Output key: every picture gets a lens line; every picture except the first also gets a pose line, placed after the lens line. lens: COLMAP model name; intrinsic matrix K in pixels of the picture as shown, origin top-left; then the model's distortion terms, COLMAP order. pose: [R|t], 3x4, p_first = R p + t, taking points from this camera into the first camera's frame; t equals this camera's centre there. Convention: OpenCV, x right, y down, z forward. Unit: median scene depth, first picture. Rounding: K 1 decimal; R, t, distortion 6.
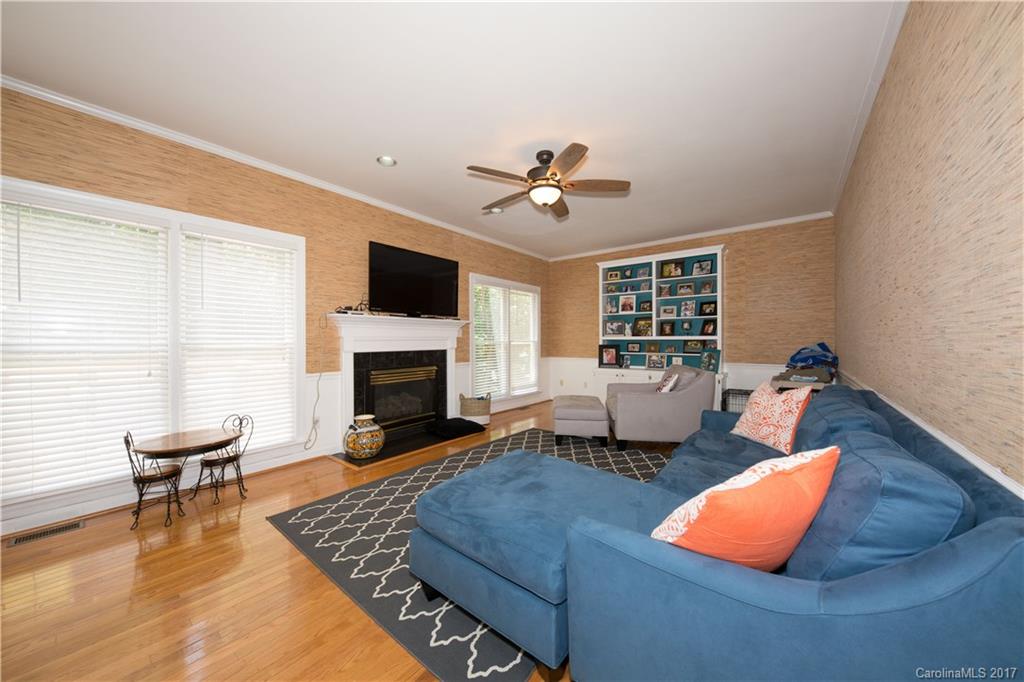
lens RADIAL K [[351.6, 0, 514.3], [0, 351.6, 338.4], [0, 0, 1]] dist [-0.001340, -0.002987]
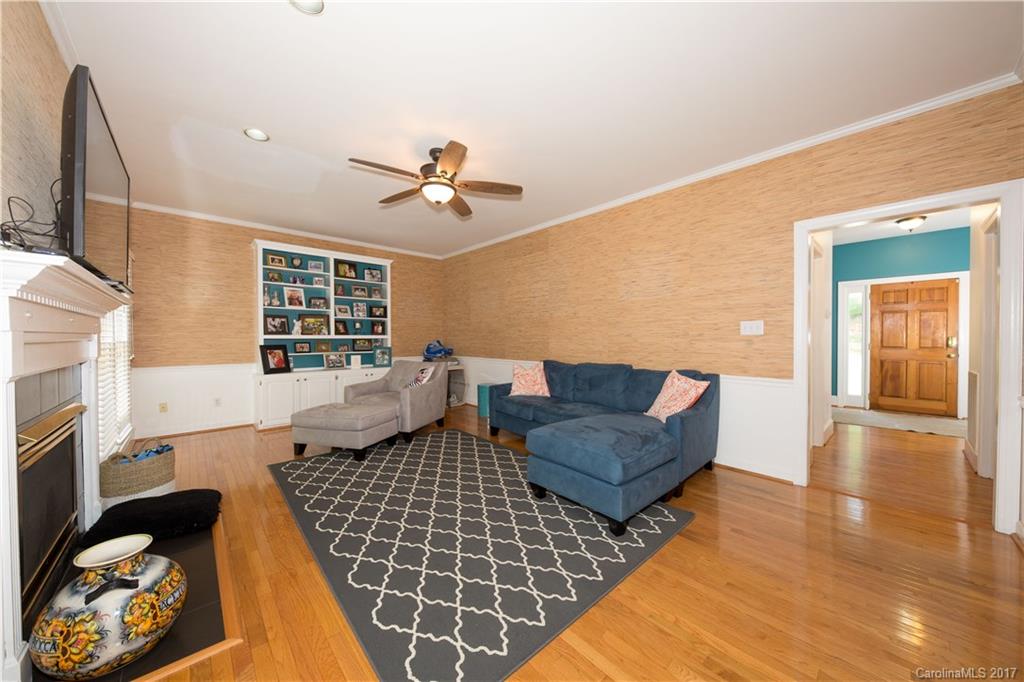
lens RADIAL K [[351.6, 0, 509.4], [0, 351.6, 341.8], [0, 0, 1]] dist [-0.001340, -0.002987]
pose [[0.169384, -0.011494, 0.985483, -0.503420], [-0.004735, 0.999911, 0.012476, -0.002165], [-0.985539, -0.006780, 0.169314, 0.371328]]
